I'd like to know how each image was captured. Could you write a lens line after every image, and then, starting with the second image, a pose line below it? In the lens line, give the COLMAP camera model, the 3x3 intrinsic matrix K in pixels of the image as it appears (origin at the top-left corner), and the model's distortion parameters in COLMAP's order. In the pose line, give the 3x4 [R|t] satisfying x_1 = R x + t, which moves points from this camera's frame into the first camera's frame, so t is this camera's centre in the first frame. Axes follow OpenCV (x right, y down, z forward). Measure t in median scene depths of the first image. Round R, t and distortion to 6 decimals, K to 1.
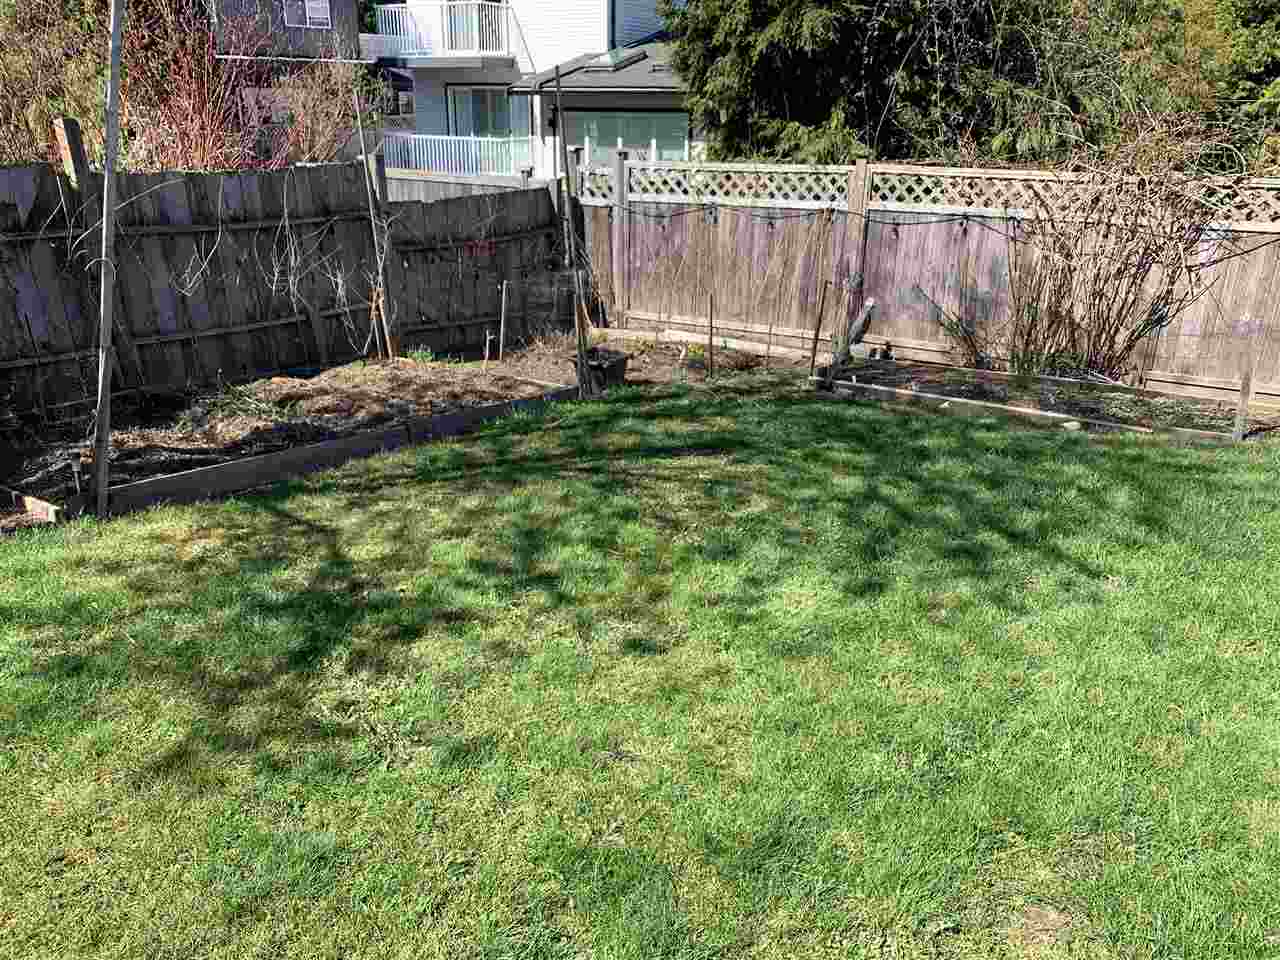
lens RADIAL K [[973.4, 0, 641.3], [0, 973.4, 481.8], [0, 0, 1]] dist [0.004517, -0.014047]
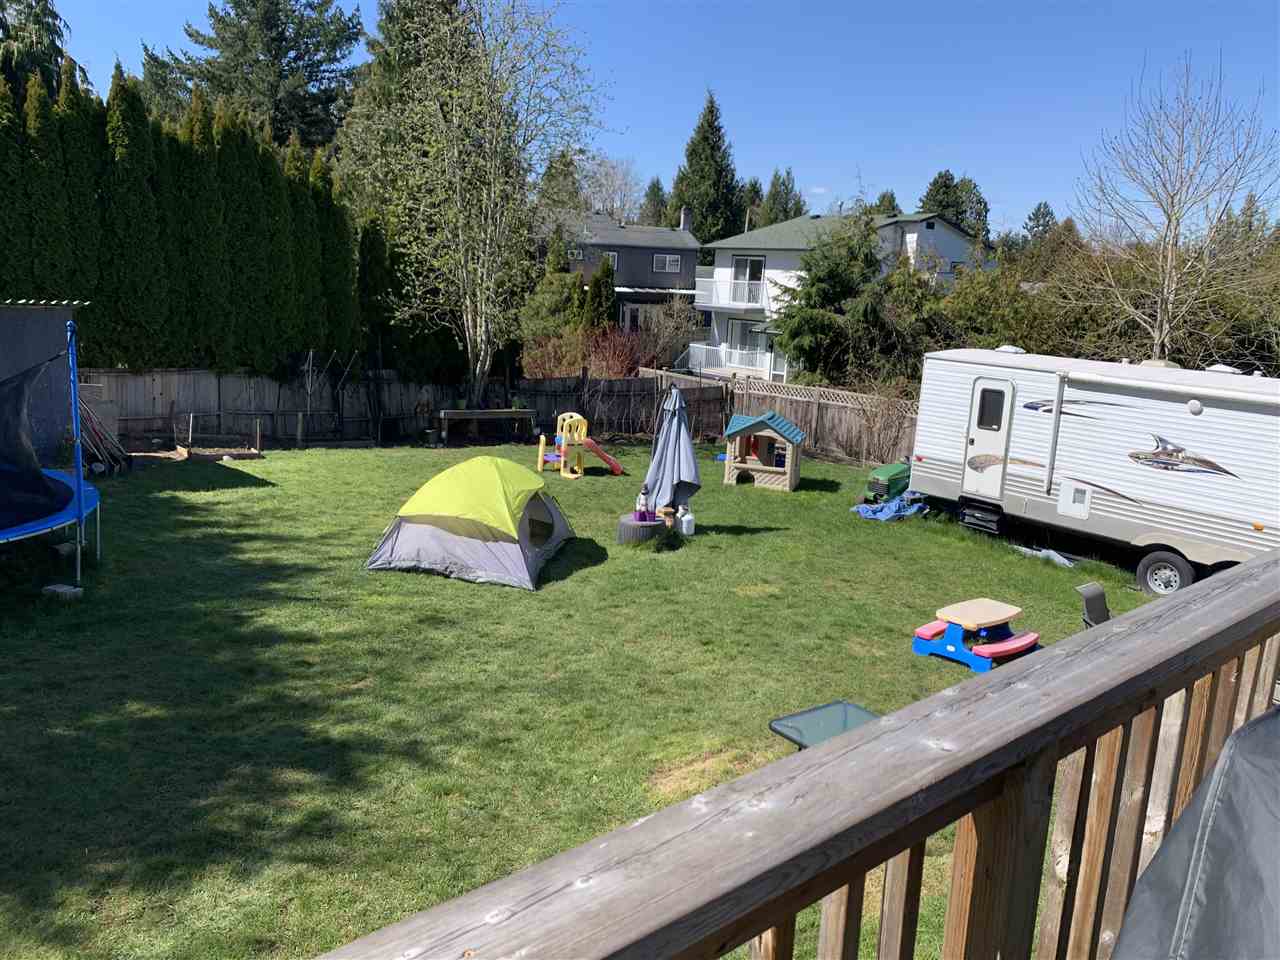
lens RADIAL K [[973.4, 0, 647.8], [0, 973.4, 480.7], [0, 0, 1]] dist [0.004517, -0.014047]
pose [[0.942783, 0.103283, -0.317007, 0.626239], [-0.152966, 0.978827, -0.136013, 0.382915], [0.296247, 0.176722, 0.938620, -1.662618]]
